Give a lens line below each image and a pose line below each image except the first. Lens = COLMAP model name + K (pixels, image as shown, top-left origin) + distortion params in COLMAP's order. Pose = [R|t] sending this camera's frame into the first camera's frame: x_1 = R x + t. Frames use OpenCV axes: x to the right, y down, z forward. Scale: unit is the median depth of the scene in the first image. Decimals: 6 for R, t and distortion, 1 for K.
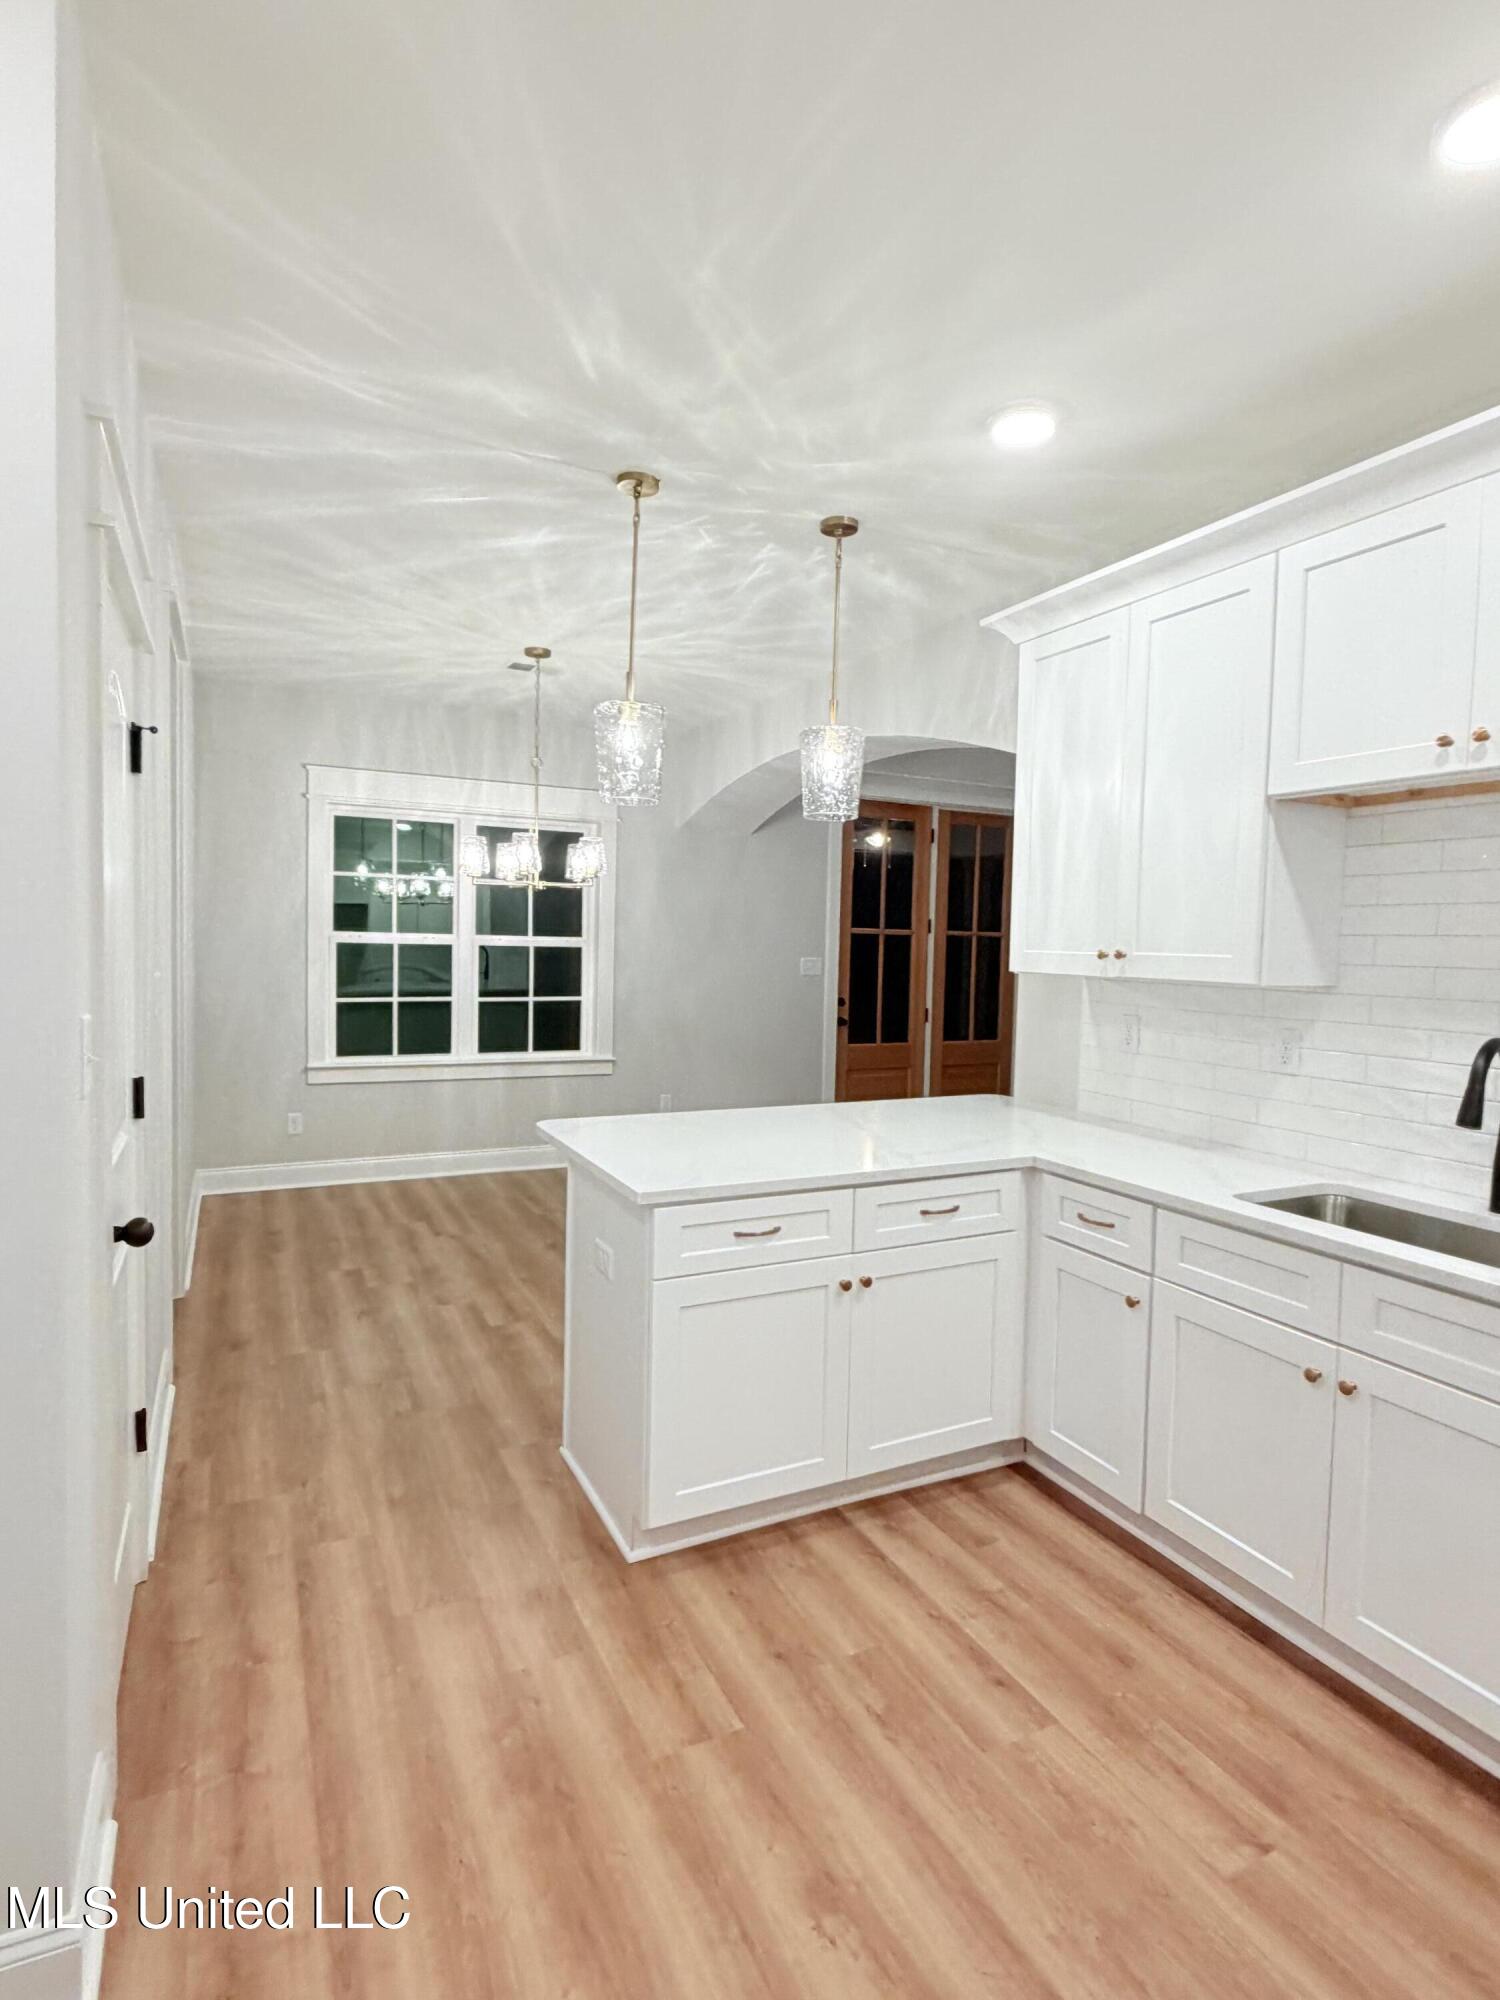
lens RADIAL K [[1034.8, 0, 746.0], [0, 1034.8, 988.5], [0, 0, 1]] dist [-0.002006, -0.000701]
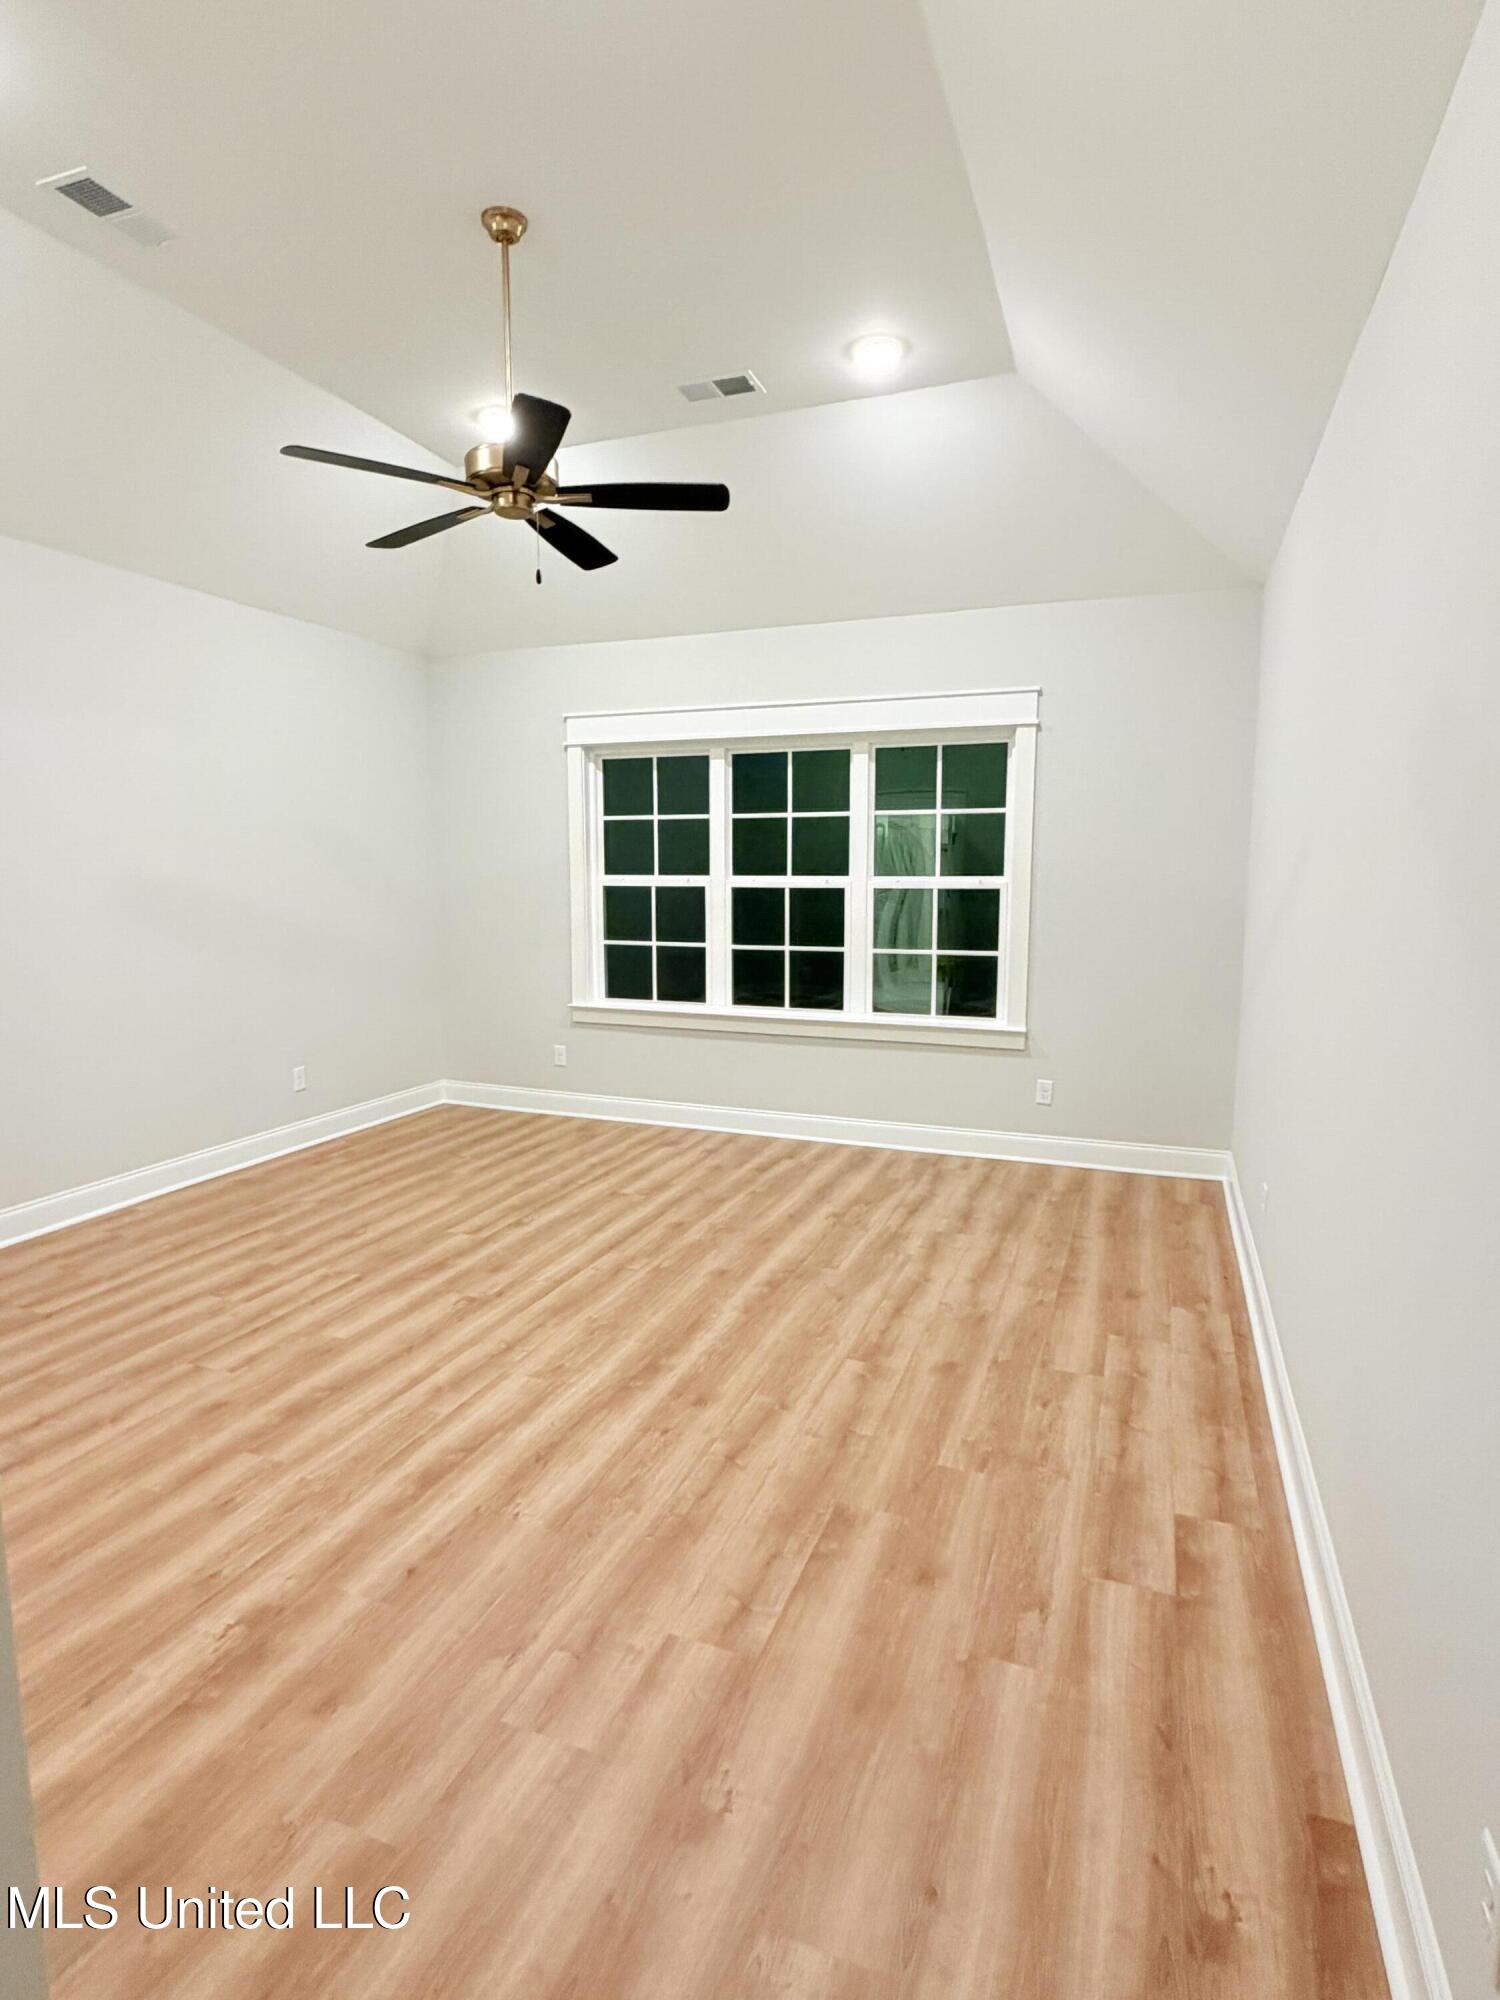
lens RADIAL K [[1034.8, 0, 746.0], [0, 1034.8, 988.5], [0, 0, 1]] dist [-0.002006, -0.000701]
pose [[0.673110, 0.051468, -0.737749, 0.441302], [-0.029284, 0.998648, 0.042951, 0.008536], [0.738962, -0.007306, 0.673707, 0.402839]]
